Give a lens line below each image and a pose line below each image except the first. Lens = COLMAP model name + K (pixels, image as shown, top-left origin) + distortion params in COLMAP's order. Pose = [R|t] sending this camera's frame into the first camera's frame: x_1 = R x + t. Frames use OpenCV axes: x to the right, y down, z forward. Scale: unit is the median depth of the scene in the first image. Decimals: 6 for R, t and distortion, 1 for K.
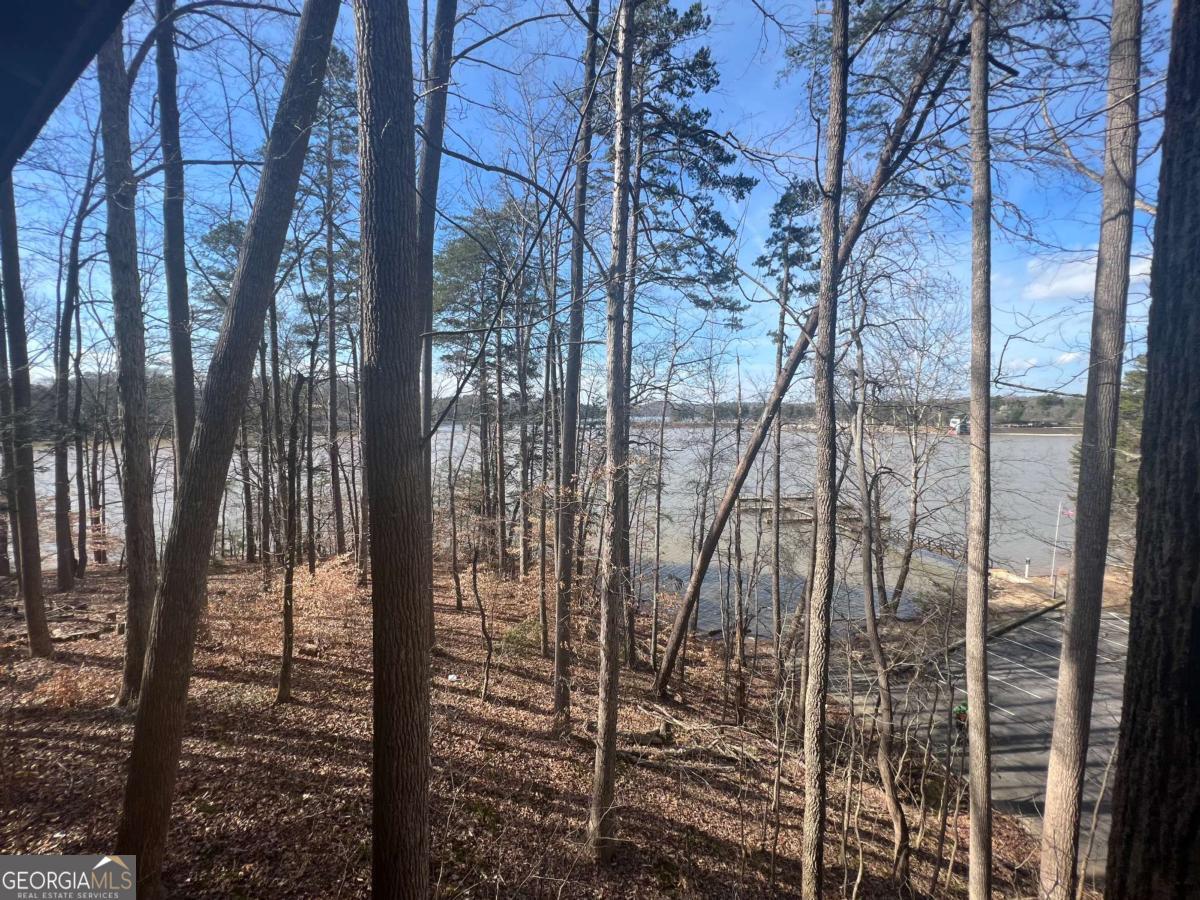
lens RADIAL K [[483.4, 0, 602.8], [0, 483.4, 449.4], [0, 0, 1]] dist [0.000126, -0.000013]
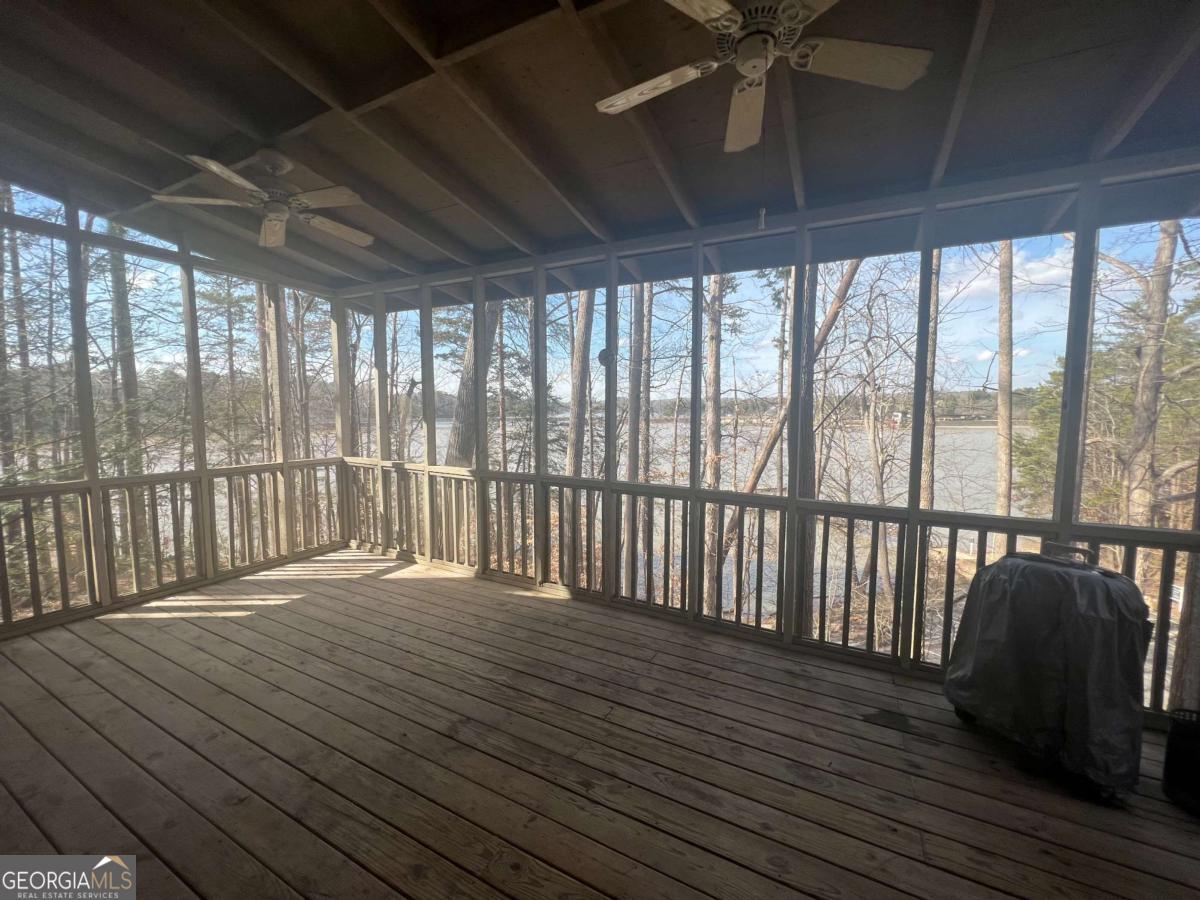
lens RADIAL K [[483.4, 0, 597.2], [0, 483.4, 450.0], [0, 0, 1]] dist [0.000126, -0.000013]
pose [[0.996971, -0.011300, 0.076949, -0.144423], [0.010508, 0.999888, 0.010695, 0.001884], [-0.077061, -0.009854, 0.996978, -0.089919]]
